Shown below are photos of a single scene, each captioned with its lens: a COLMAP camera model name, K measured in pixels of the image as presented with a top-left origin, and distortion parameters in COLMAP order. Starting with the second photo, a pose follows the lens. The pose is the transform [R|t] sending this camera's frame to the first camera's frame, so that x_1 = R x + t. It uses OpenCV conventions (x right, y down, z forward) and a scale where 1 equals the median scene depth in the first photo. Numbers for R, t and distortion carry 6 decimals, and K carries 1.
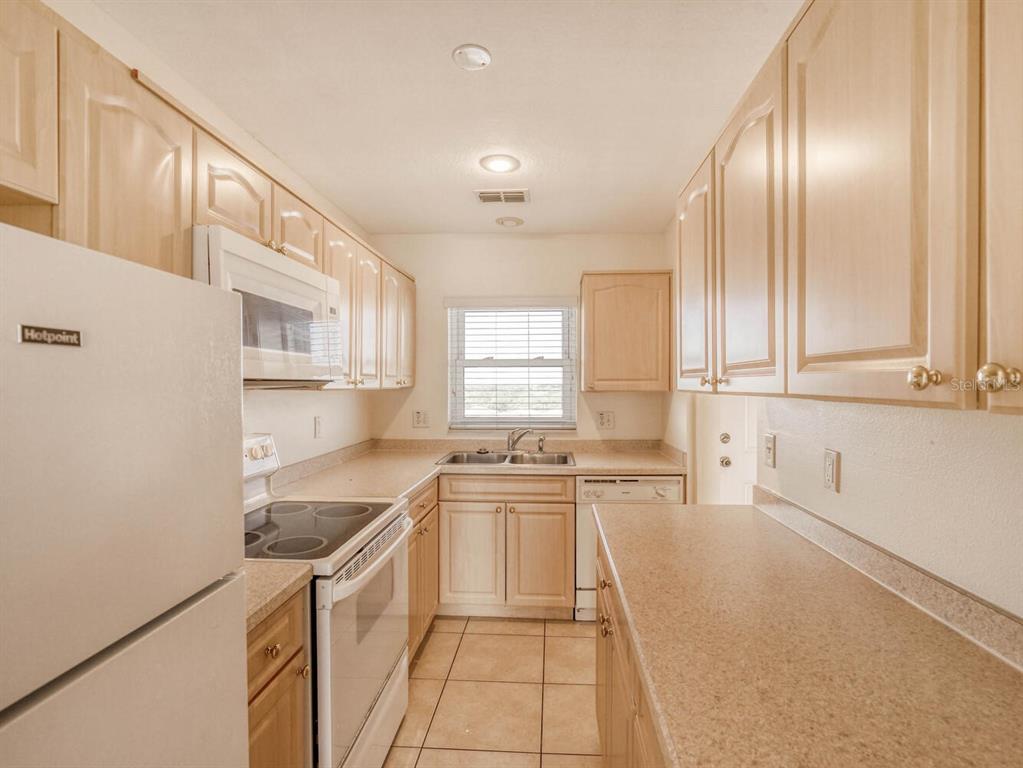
lens RADIAL K [[482.9, 0, 528.6], [0, 482.9, 384.7], [0, 0, 1]] dist [-0.002767, -0.000106]
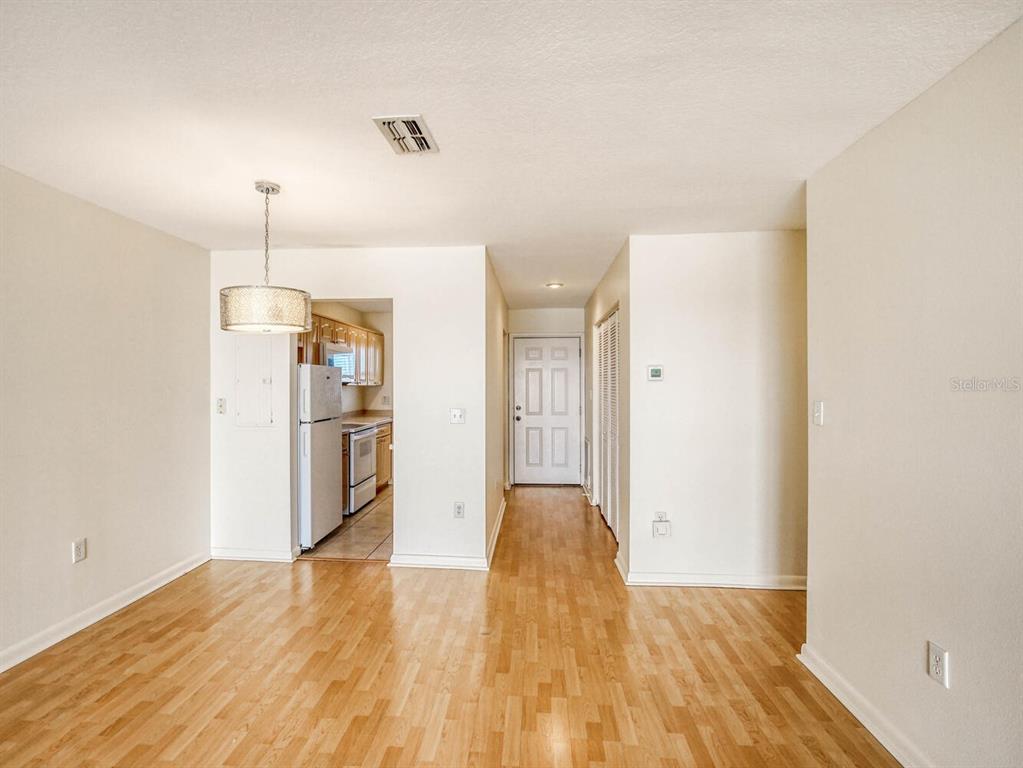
lens RADIAL K [[492.3, 0, 502.5], [0, 492.3, 384.4], [0, 0, 1]] dist [-0.015108, 0.005698]
pose [[0.999505, 0.002754, -0.031332, 0.369083], [-0.002941, 0.999978, -0.005939, 0.012774], [0.031315, 0.006028, 0.999491, -1.188091]]
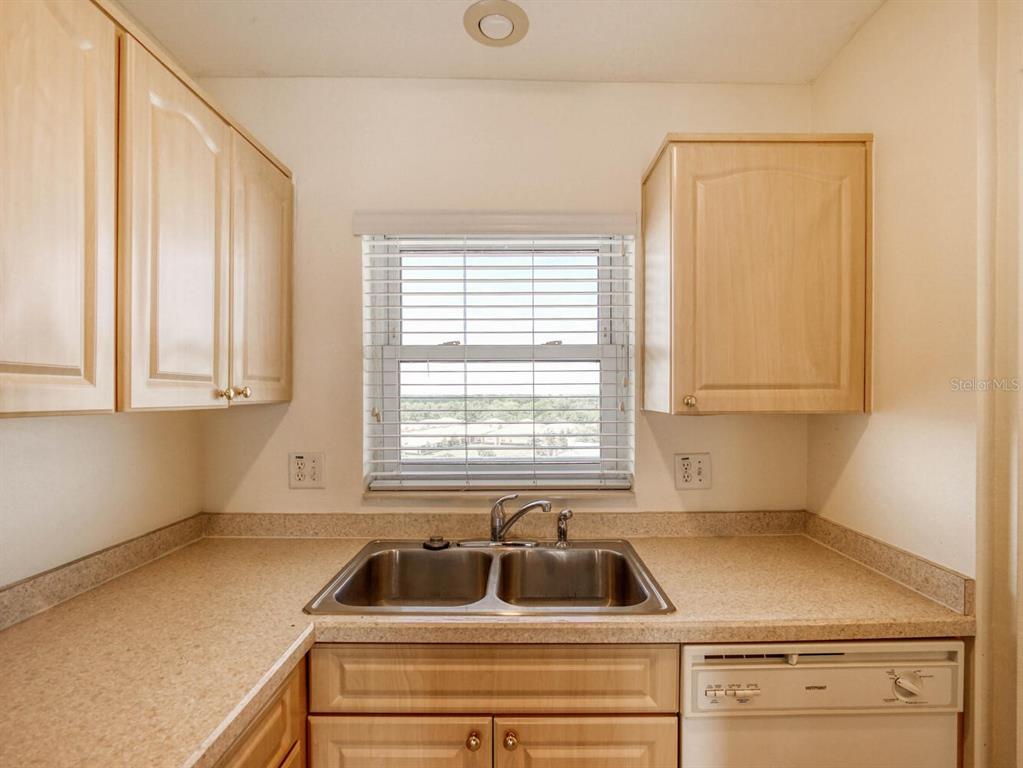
lens RADIAL K [[515.9, 0, 526.3], [0, 515.9, 394.3], [0, 0, 1]] dist [-0.010328, -0.000249]
pose [[0.998783, -0.000975, 0.049313, -0.034513], [0.001082, 0.999997, -0.002141, -0.002192], [-0.049311, 0.002192, 0.998781, 0.510317]]
